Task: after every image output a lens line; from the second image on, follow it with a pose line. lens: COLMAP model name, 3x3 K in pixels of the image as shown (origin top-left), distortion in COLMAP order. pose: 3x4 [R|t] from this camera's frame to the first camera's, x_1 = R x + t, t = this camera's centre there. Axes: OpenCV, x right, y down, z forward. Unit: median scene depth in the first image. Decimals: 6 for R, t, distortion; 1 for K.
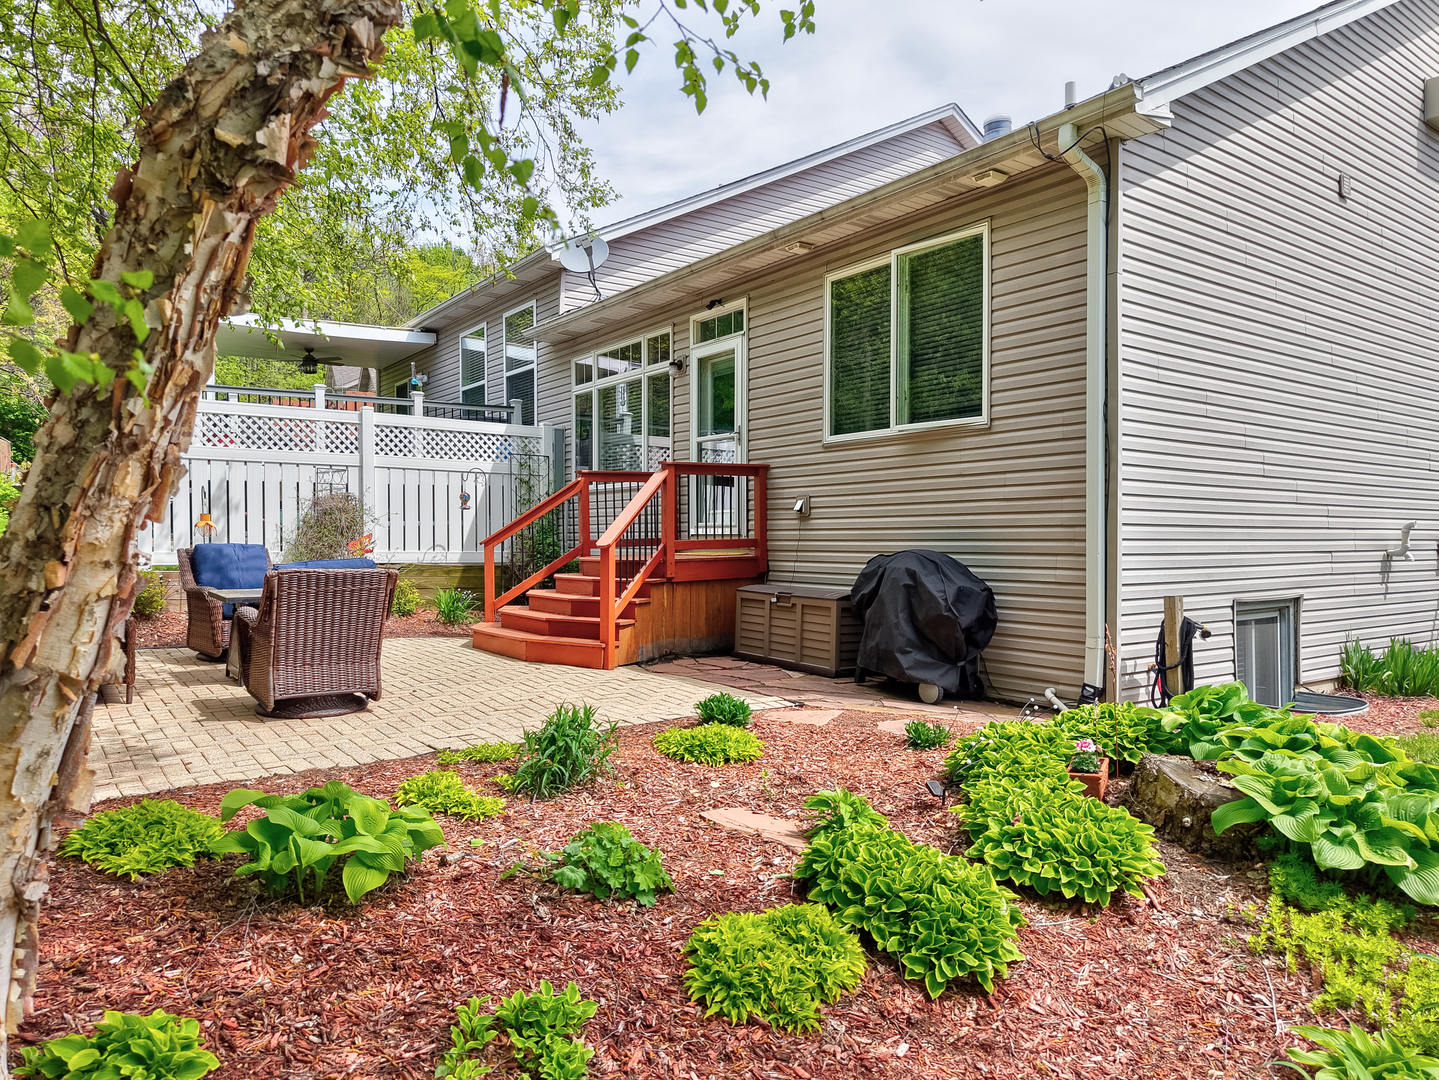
lens RADIAL K [[970.9, 0, 719.5], [0, 970.9, 540.0], [0, 0, 1]] dist [-0.004101, -0.001956]
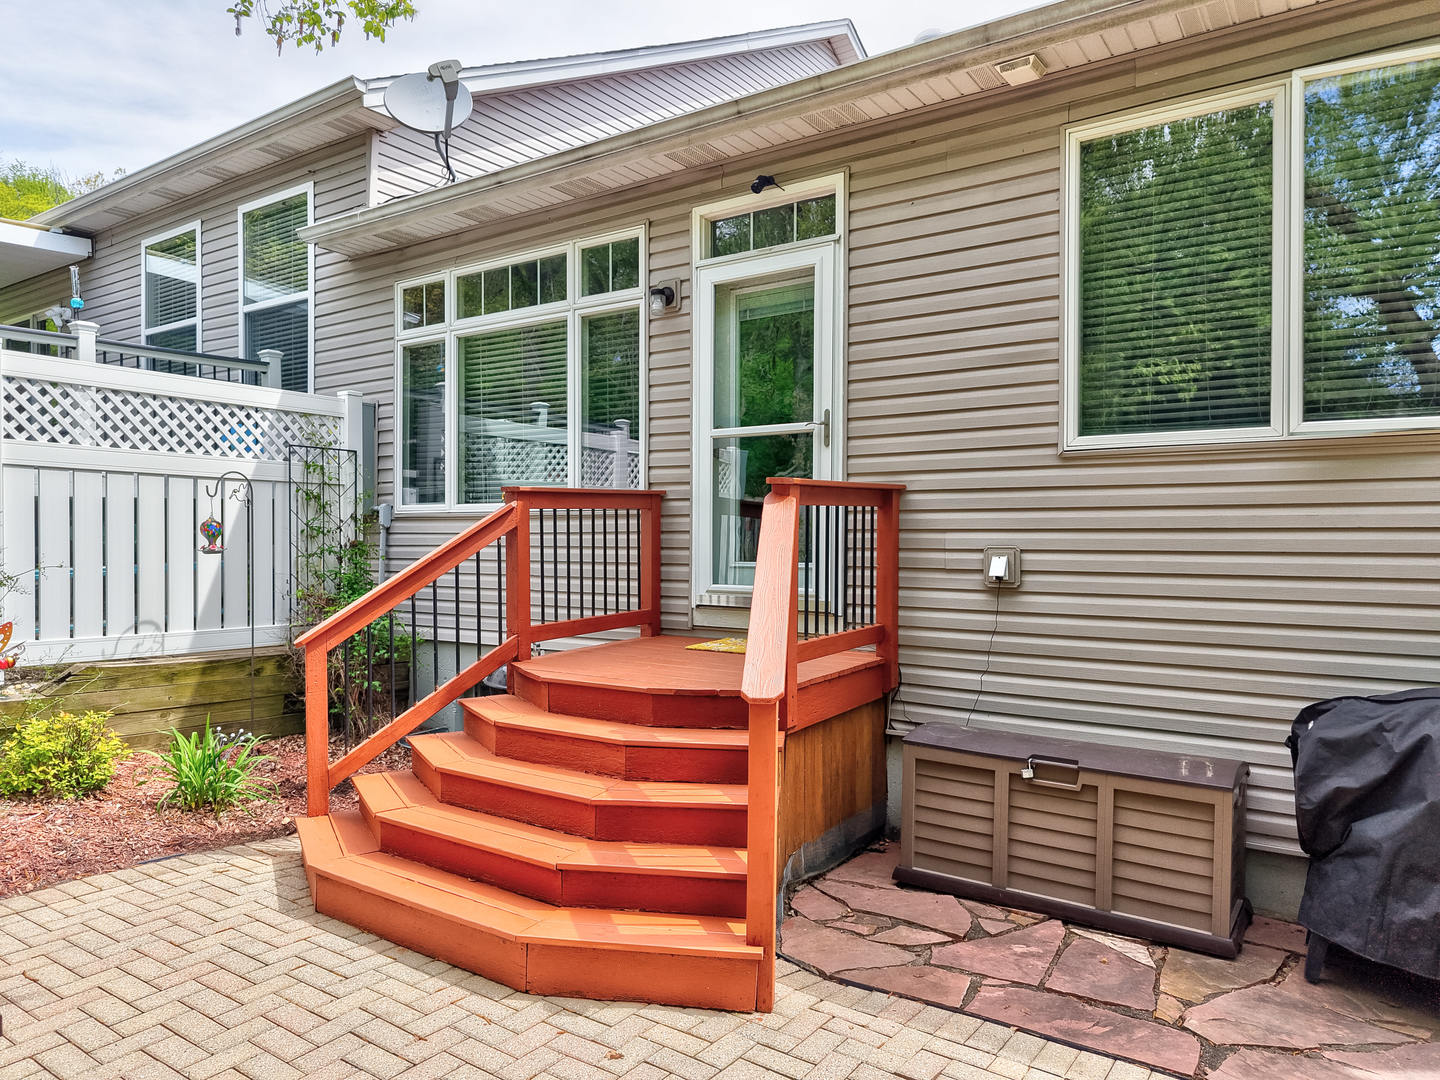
lens RADIAL K [[993.4, 0, 722.1], [0, 993.4, 525.9], [0, 0, 1]] dist [-0.003027, 0.001559]
pose [[0.944561, 0.004775, 0.328301, -0.180703], [-0.001361, 0.999943, -0.010627, -0.040190], [-0.328333, 0.009591, 0.944513, 0.421809]]
